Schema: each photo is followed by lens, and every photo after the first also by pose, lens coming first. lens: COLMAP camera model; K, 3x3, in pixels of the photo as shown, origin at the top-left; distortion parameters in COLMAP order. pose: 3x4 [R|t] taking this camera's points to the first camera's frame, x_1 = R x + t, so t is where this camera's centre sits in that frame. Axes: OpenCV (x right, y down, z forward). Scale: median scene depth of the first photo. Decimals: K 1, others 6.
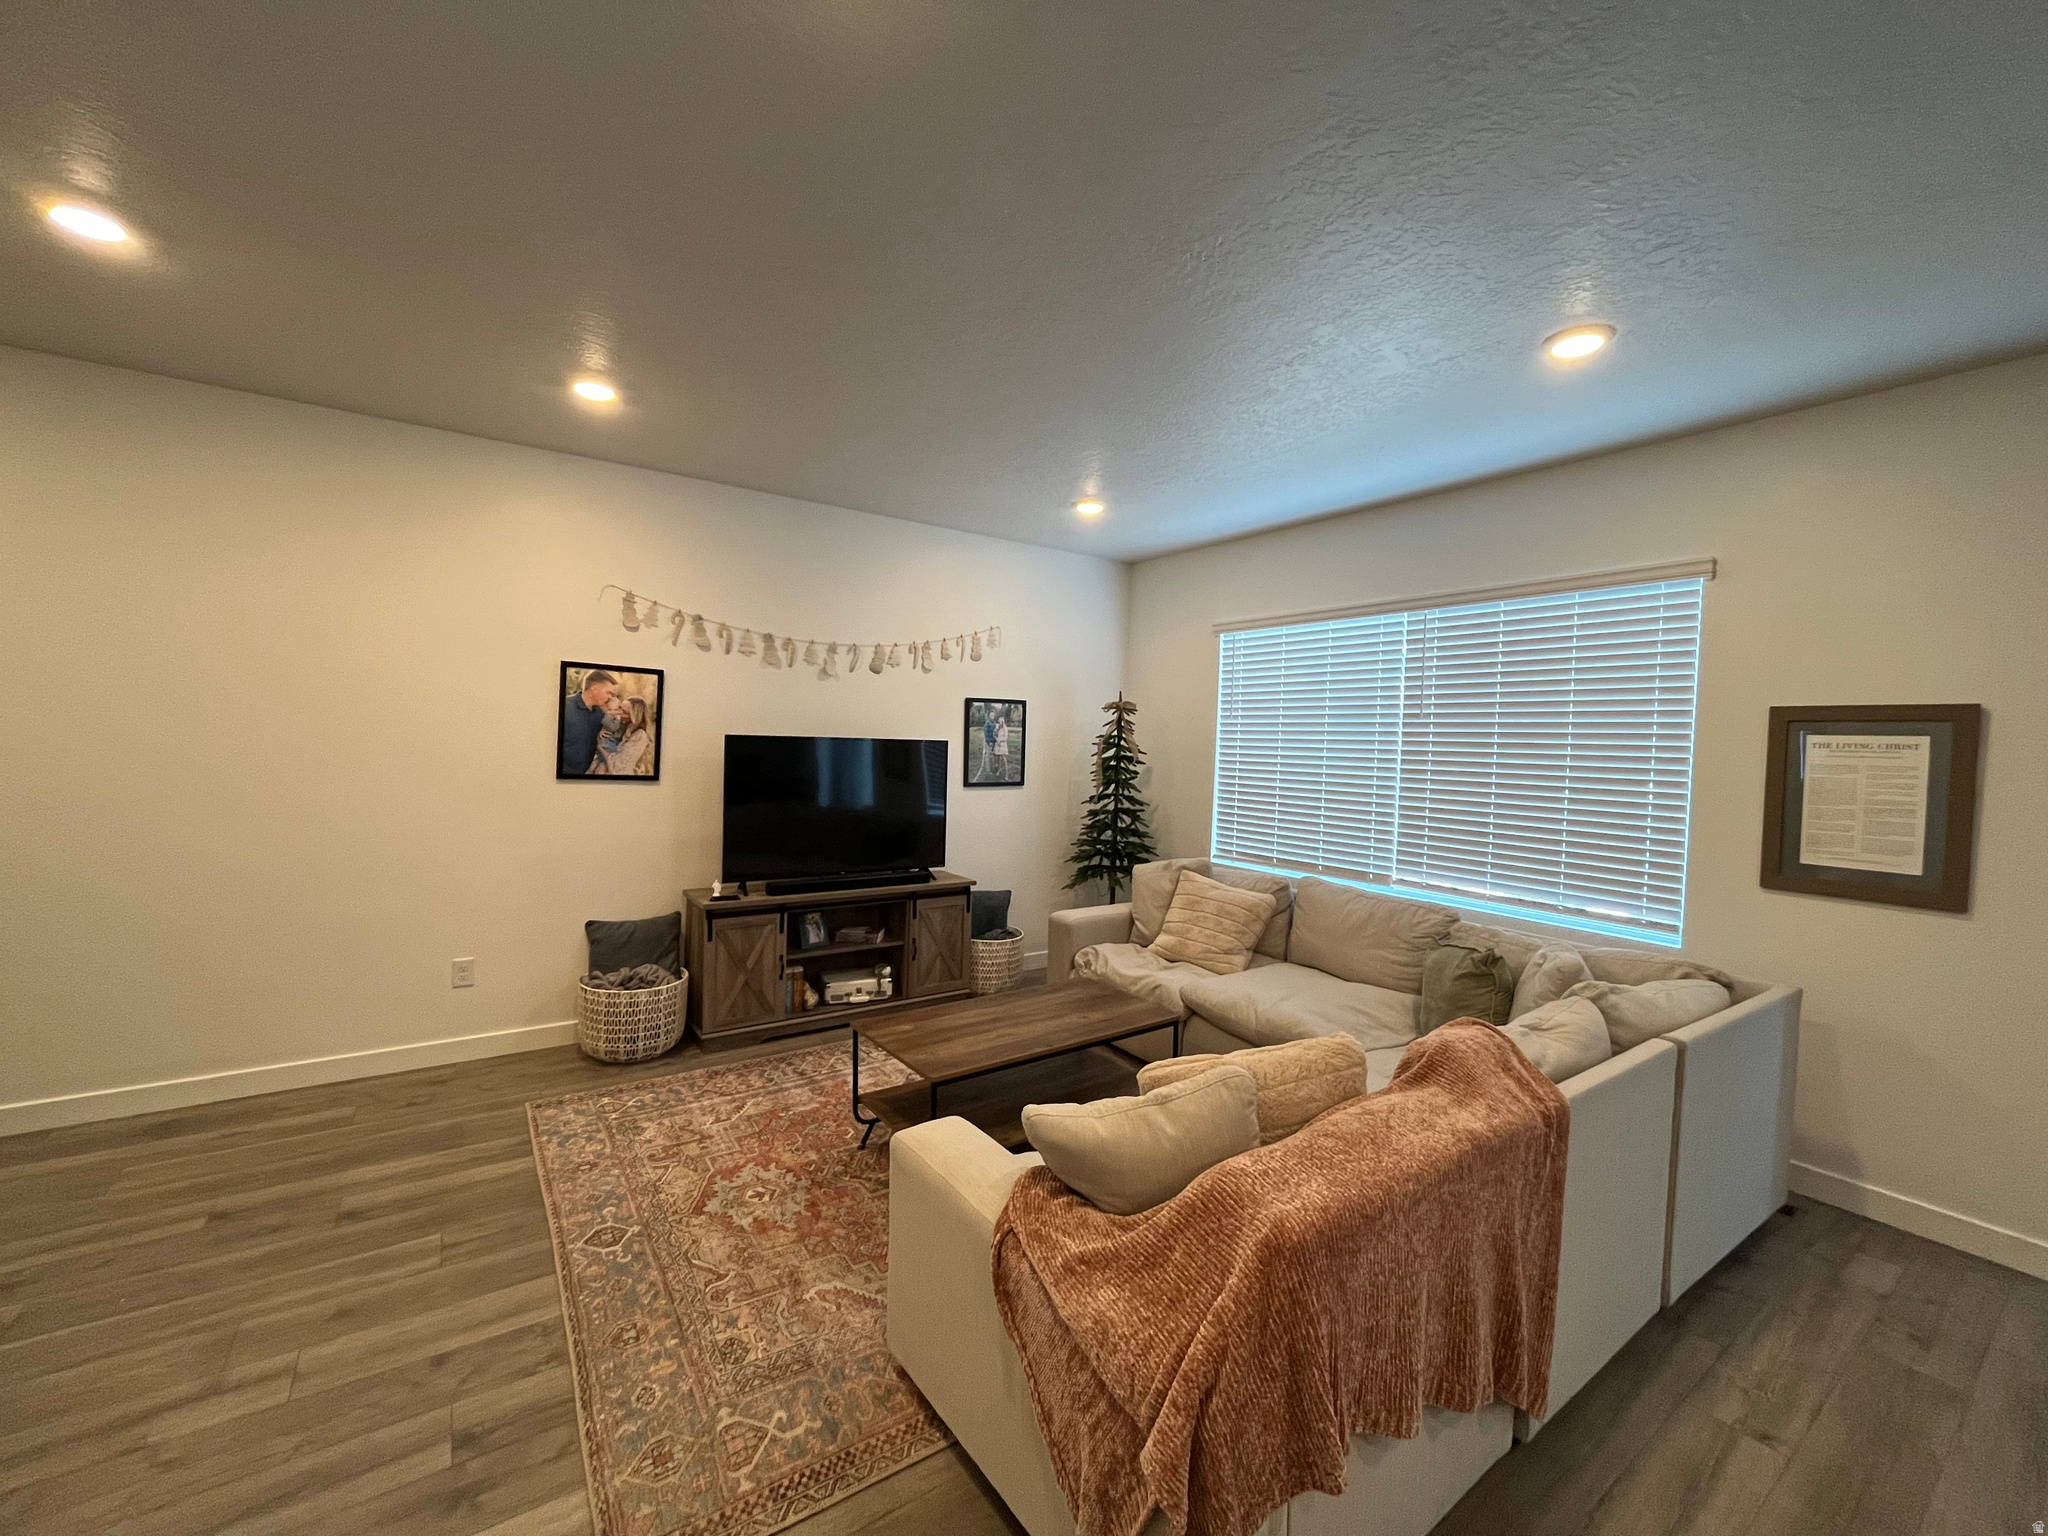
lens RADIAL K [[827.7, 0, 1022.8], [0, 827.7, 770.3], [0, 0, 1]] dist [-0.003032, -0.000747]
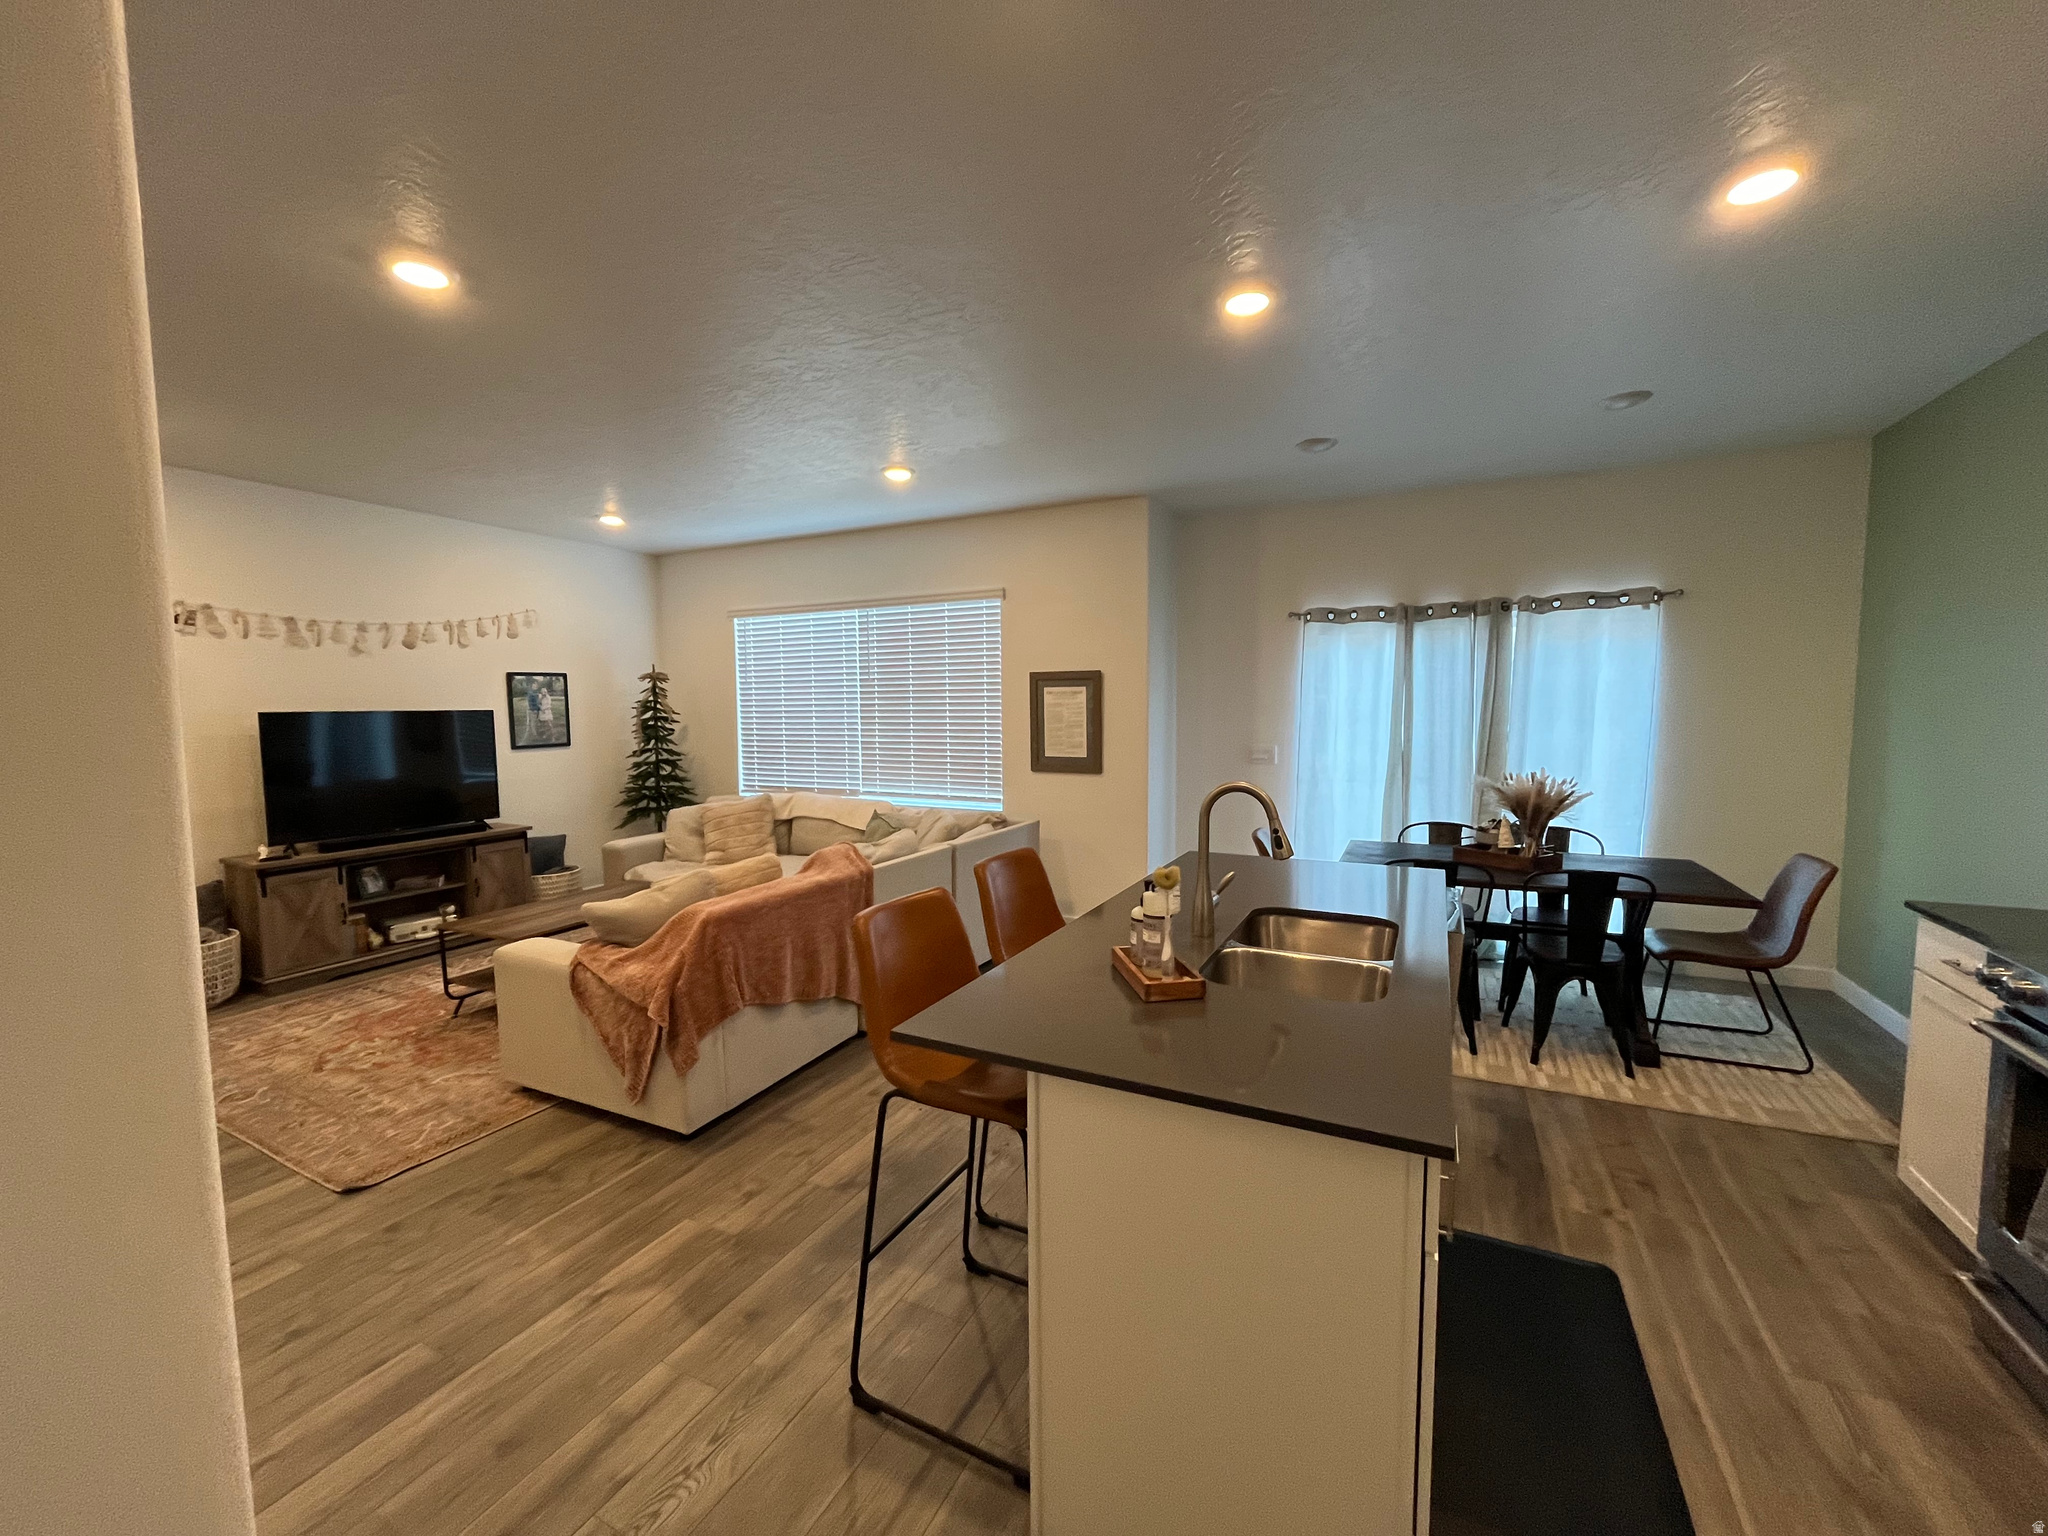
lens RADIAL K [[826.7, 0, 1022.9], [0, 826.7, 772.1], [0, 0, 1]] dist [-0.003357, 0.000128]
pose [[0.876029, -0.076018, 0.476230, 0.002991], [0.051802, 0.996618, 0.063794, 0.017027], [-0.479468, -0.031216, 0.877004, -0.408714]]
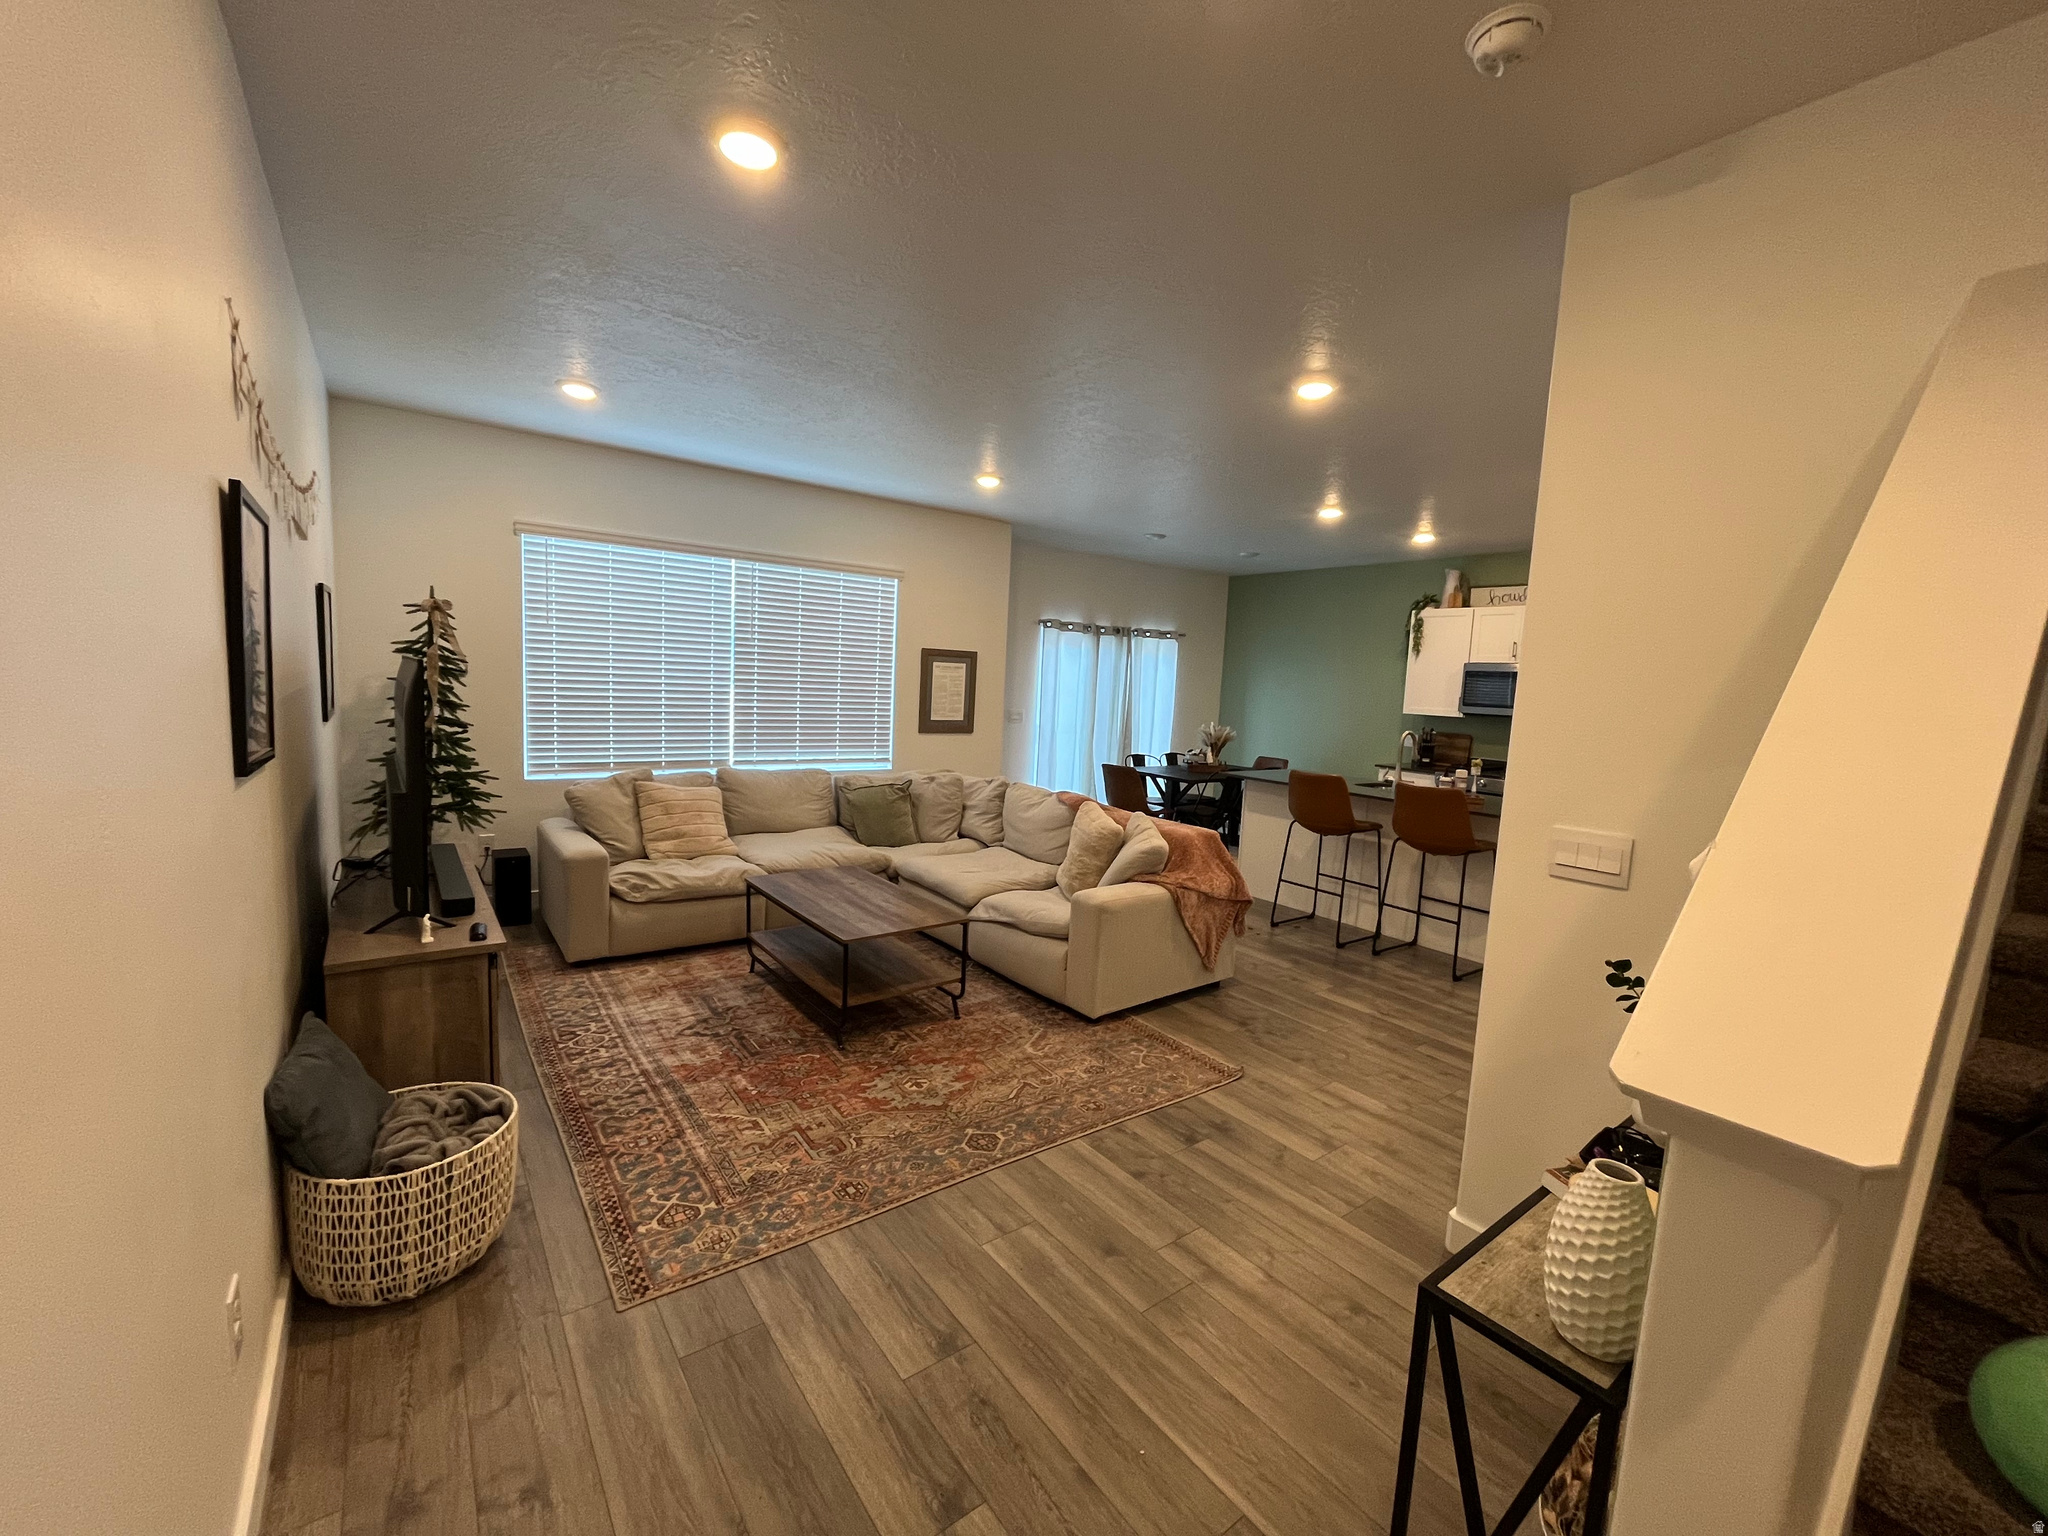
lens RADIAL K [[827.7, 0, 1022.8], [0, 827.7, 770.3], [0, 0, 1]] dist [-0.003032, -0.000747]
pose [[-0.037249, -0.142842, 0.989044, -0.853309], [-0.013780, 0.989711, 0.142419, -0.048879], [-0.999211, -0.008324, -0.038834, 0.553137]]
